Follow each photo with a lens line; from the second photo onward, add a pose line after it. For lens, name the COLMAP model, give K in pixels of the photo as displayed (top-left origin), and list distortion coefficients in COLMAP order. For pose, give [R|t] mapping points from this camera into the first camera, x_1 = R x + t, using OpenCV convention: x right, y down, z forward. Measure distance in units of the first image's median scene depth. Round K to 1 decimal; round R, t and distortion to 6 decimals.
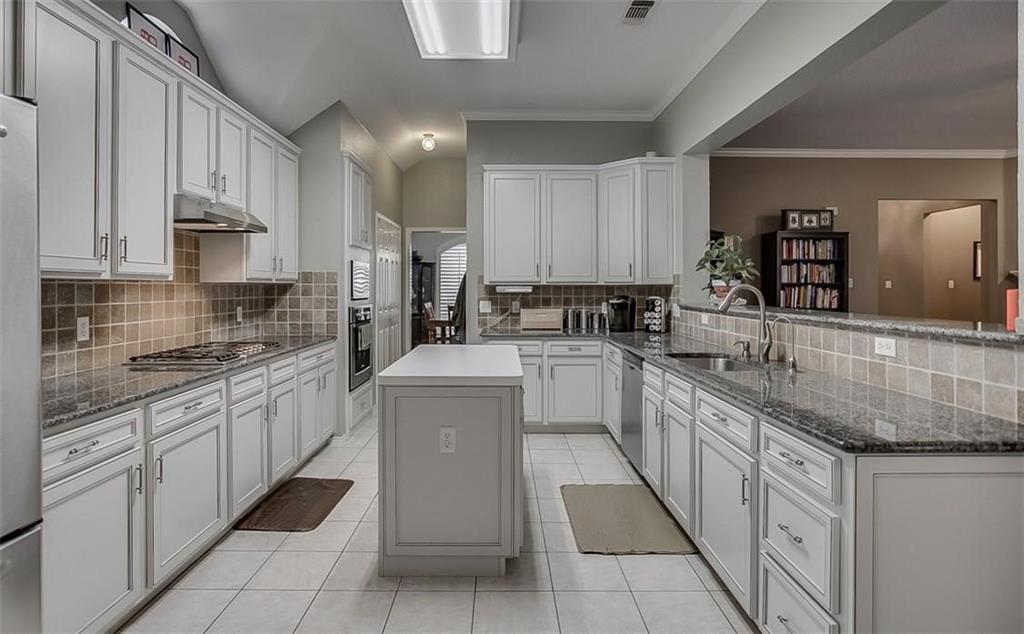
lens RADIAL K [[542.4, 0, 505.4], [0, 542.4, 285.5], [0, 0, 1]] dist [-0.002006, 0.000302]
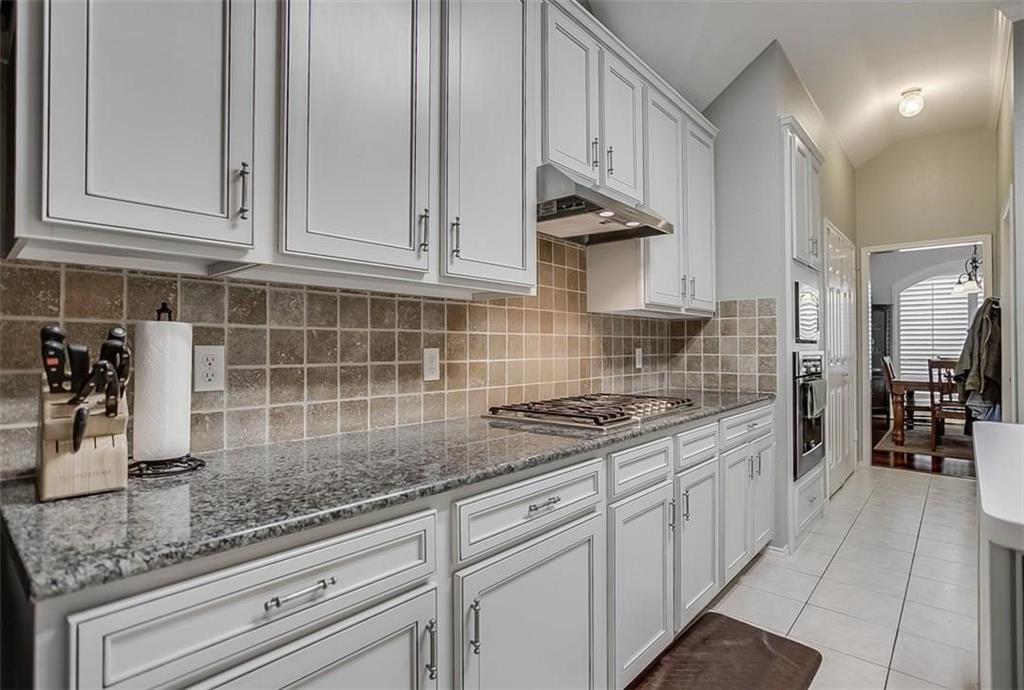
lens RADIAL K [[512.0, 0, 512.0], [0, 512.0, 345.0], [0, 0, 1]] dist [-0.026856, 0.000081]
pose [[0.748129, -0.006734, -0.663519, -0.120594], [0.004516, 0.999977, -0.005057, 0.029208], [0.663538, 0.000786, 0.748142, 0.279804]]
